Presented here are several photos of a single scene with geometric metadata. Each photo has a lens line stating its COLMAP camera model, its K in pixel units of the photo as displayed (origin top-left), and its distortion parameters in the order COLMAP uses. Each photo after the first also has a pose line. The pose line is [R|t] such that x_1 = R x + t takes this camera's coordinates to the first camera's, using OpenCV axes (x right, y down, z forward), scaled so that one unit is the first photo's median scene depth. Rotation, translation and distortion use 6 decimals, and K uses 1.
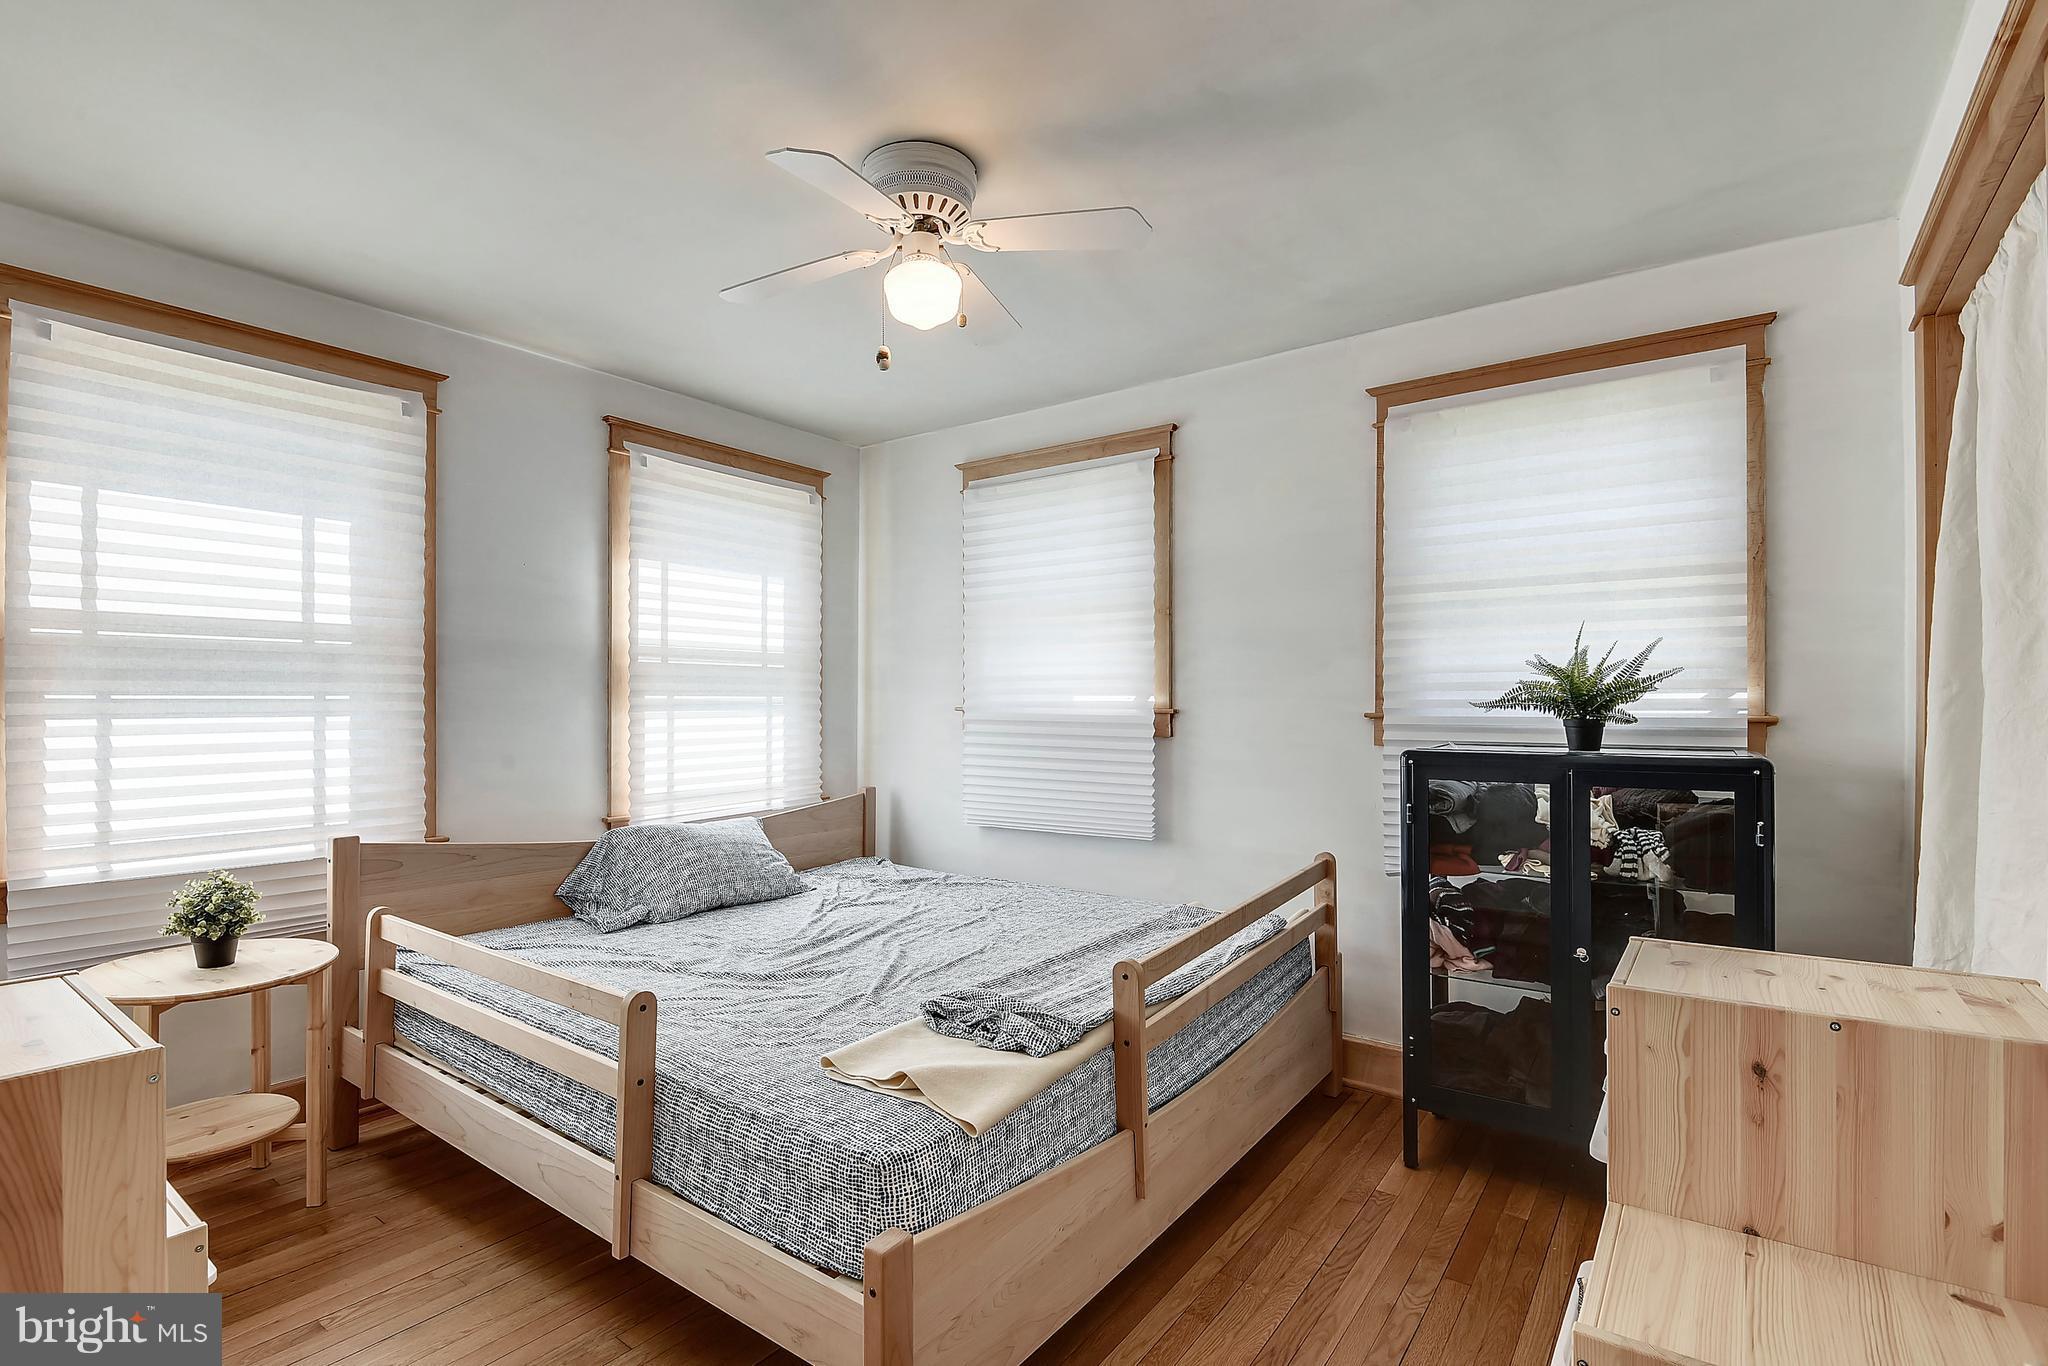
lens RADIAL K [[954.0, 0, 1045.9], [0, 954.0, 691.4], [0, 0, 1]] dist [0.002629, -0.012189]
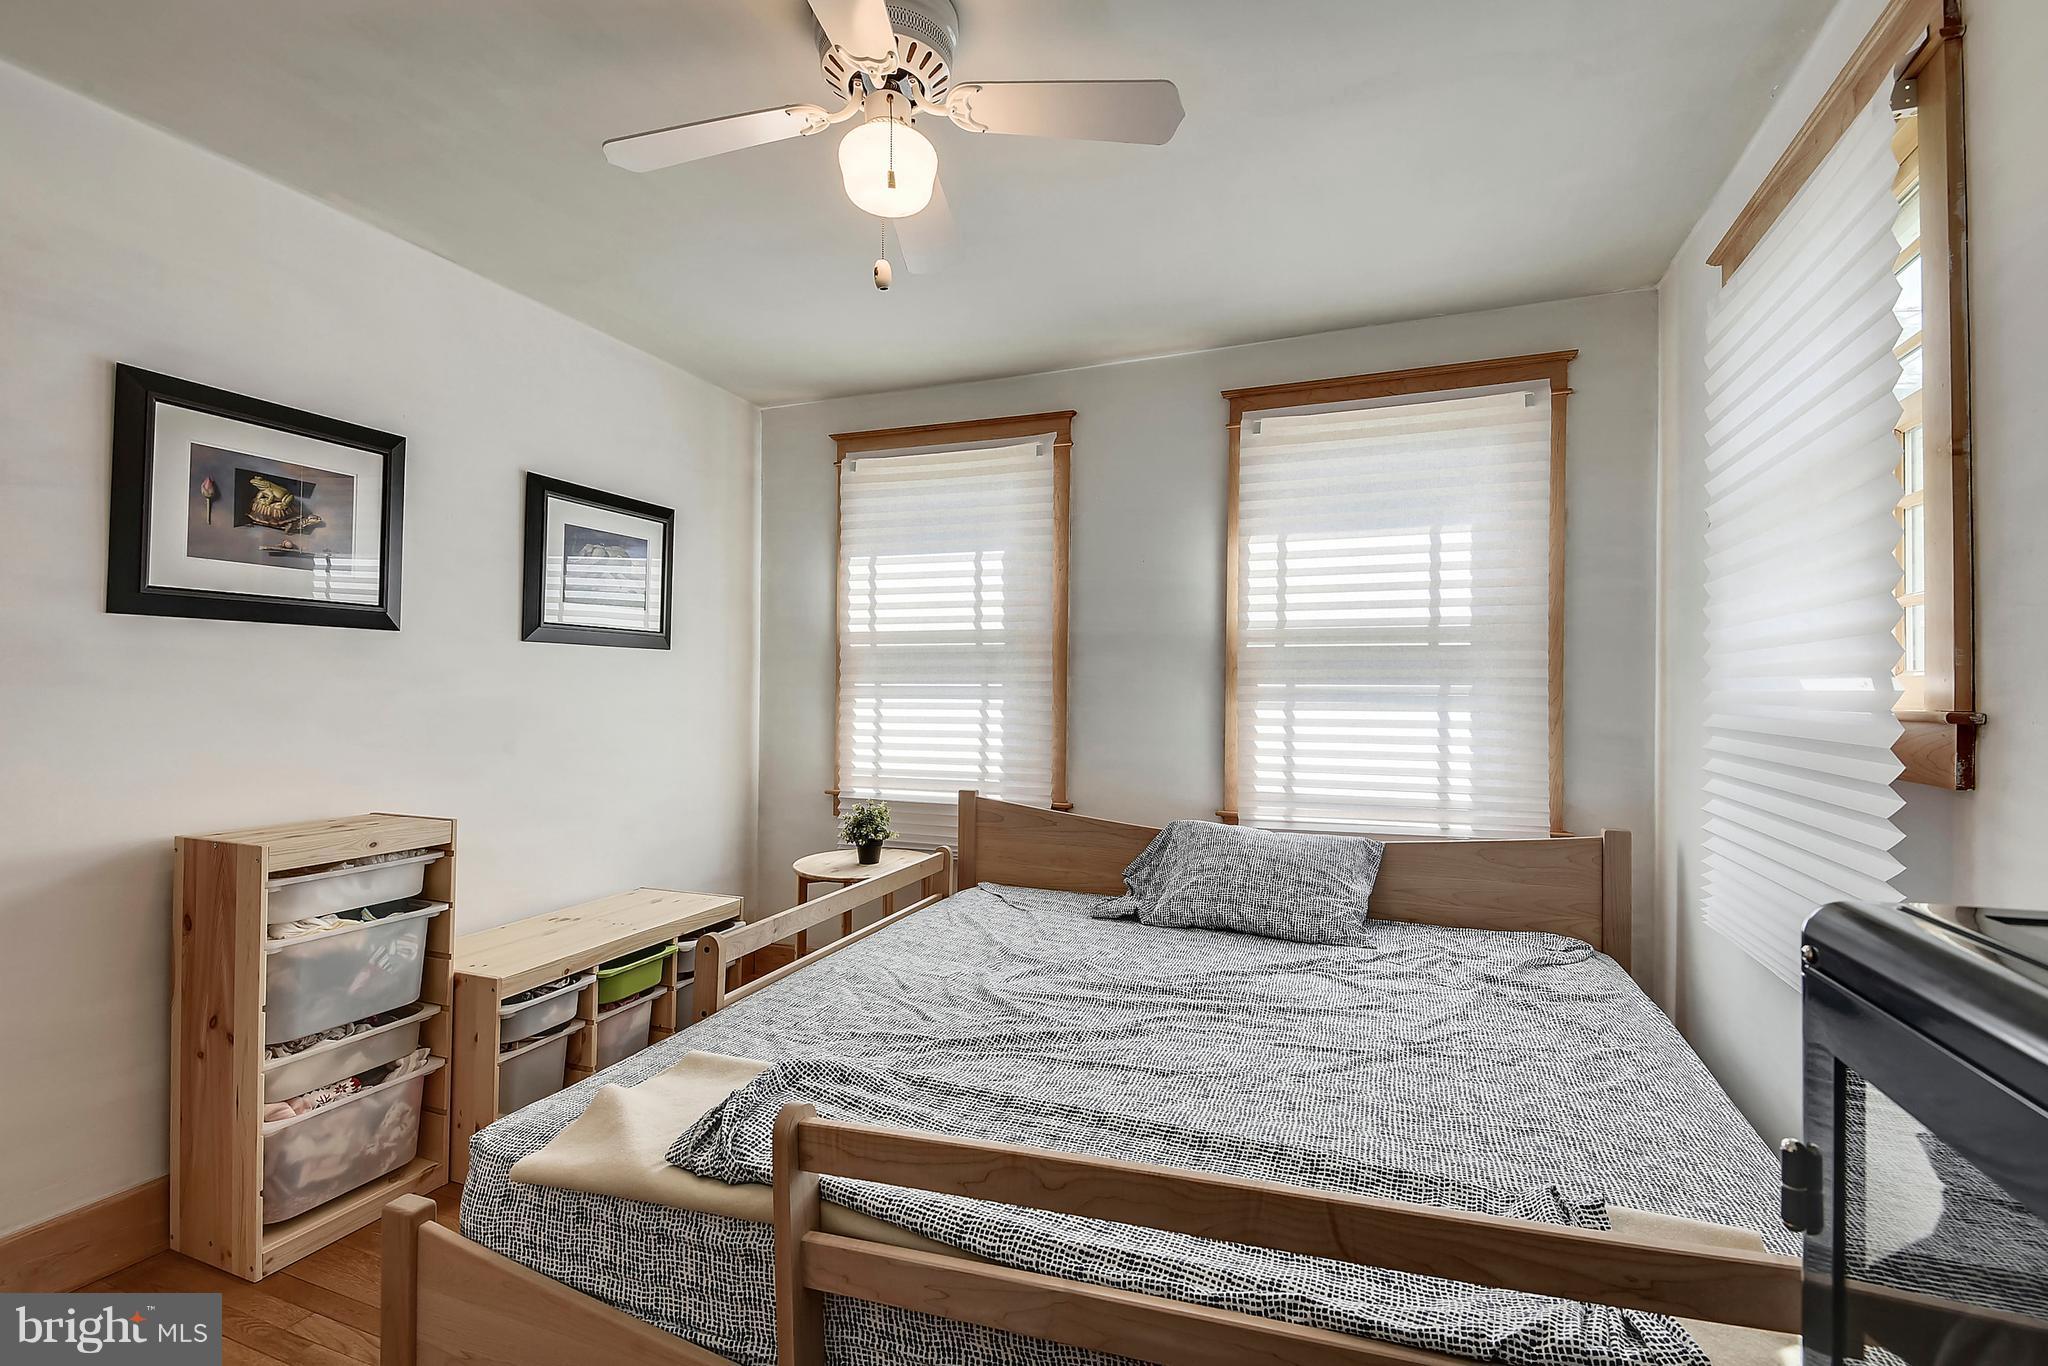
lens RADIAL K [[940.5, 0, 1013.7], [0, 940.5, 672.8], [0, 0, 1]] dist [0.094062, -0.080903]
pose [[0.230585, -0.016230, -0.972917, 0.486915], [0.002517, 0.999867, -0.016083, 0.009664], [0.973049, 0.001259, 0.230595, 0.670655]]
